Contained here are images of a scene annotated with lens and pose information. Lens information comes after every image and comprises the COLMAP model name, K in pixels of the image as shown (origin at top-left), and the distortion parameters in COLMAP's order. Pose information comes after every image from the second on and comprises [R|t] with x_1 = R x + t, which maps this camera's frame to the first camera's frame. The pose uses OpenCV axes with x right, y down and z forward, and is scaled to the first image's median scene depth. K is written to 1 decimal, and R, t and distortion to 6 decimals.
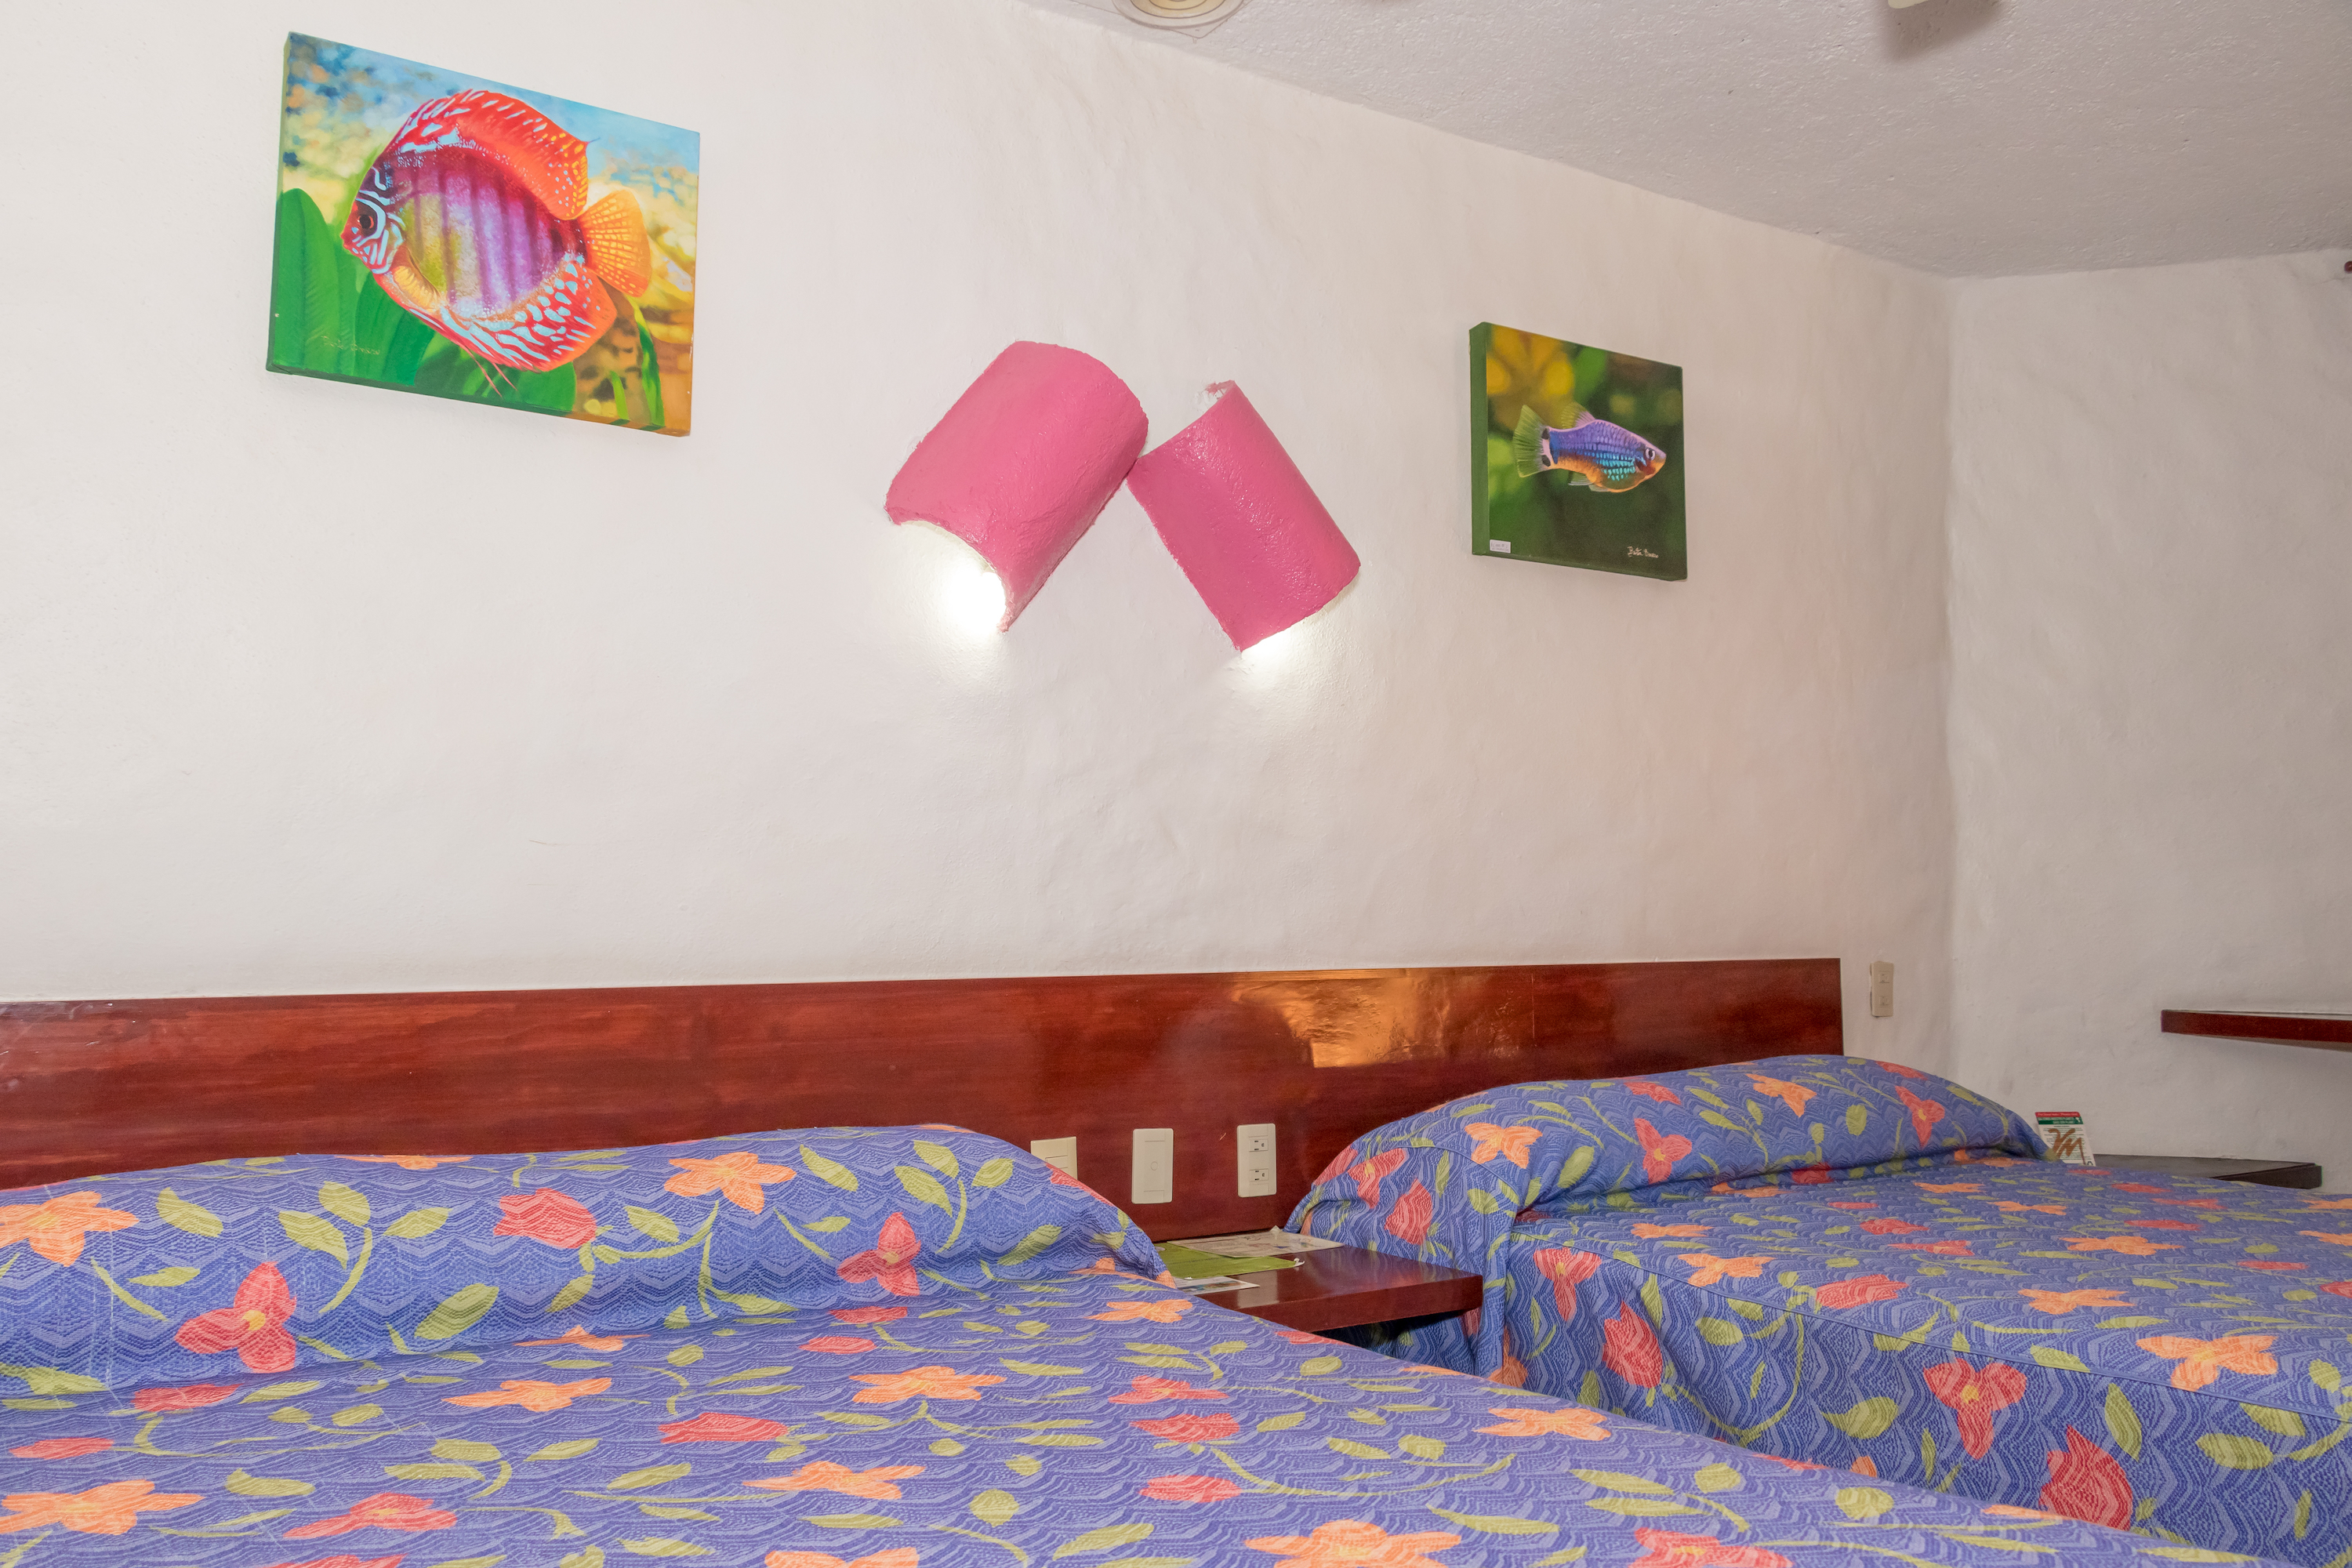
lens RADIAL K [[1885.6, 0, 1167.5], [0, 1885.6, 789.7], [0, 0, 1]] dist [0.006049, -0.006785]
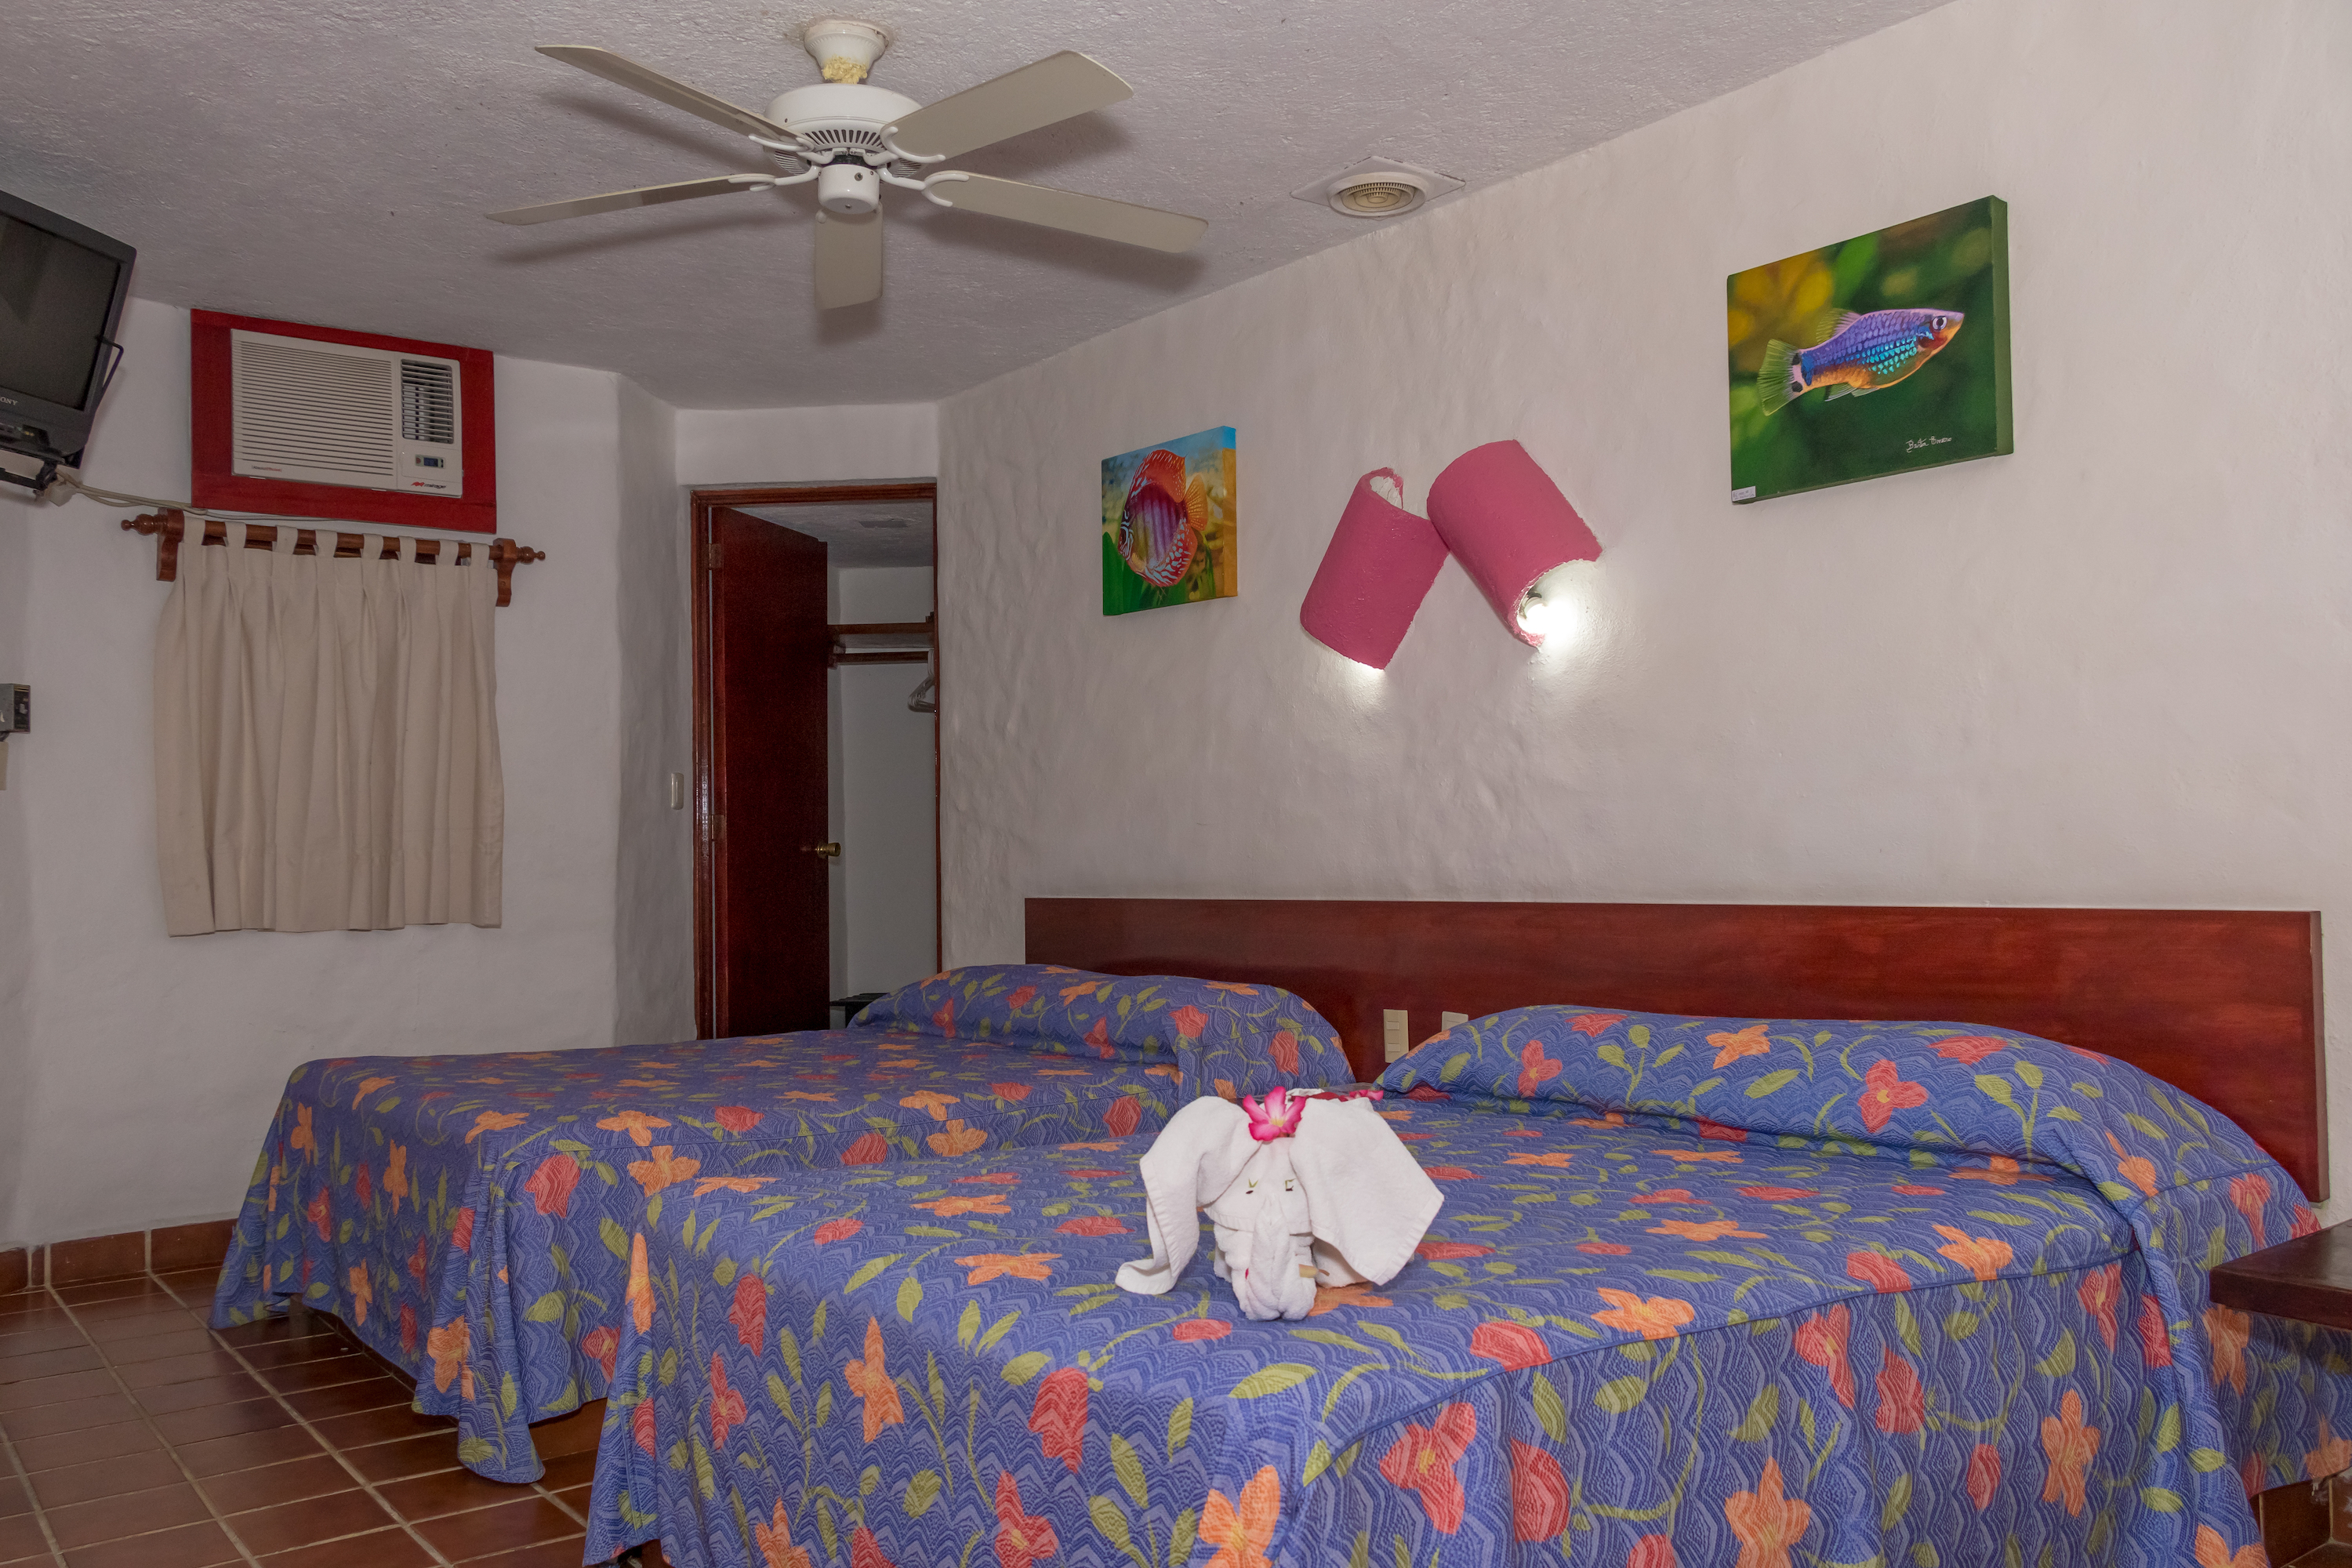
lens RADIAL K [[1885.6, 0, 1167.5], [0, 1885.6, 789.7], [0, 0, 1]] dist [0.006049, -0.006785]
pose [[0.064297, -0.030150, -0.997475, 1.158690], [0.089992, 0.995646, -0.024294, 0.026662], [0.993865, -0.088203, 0.066730, 0.604263]]
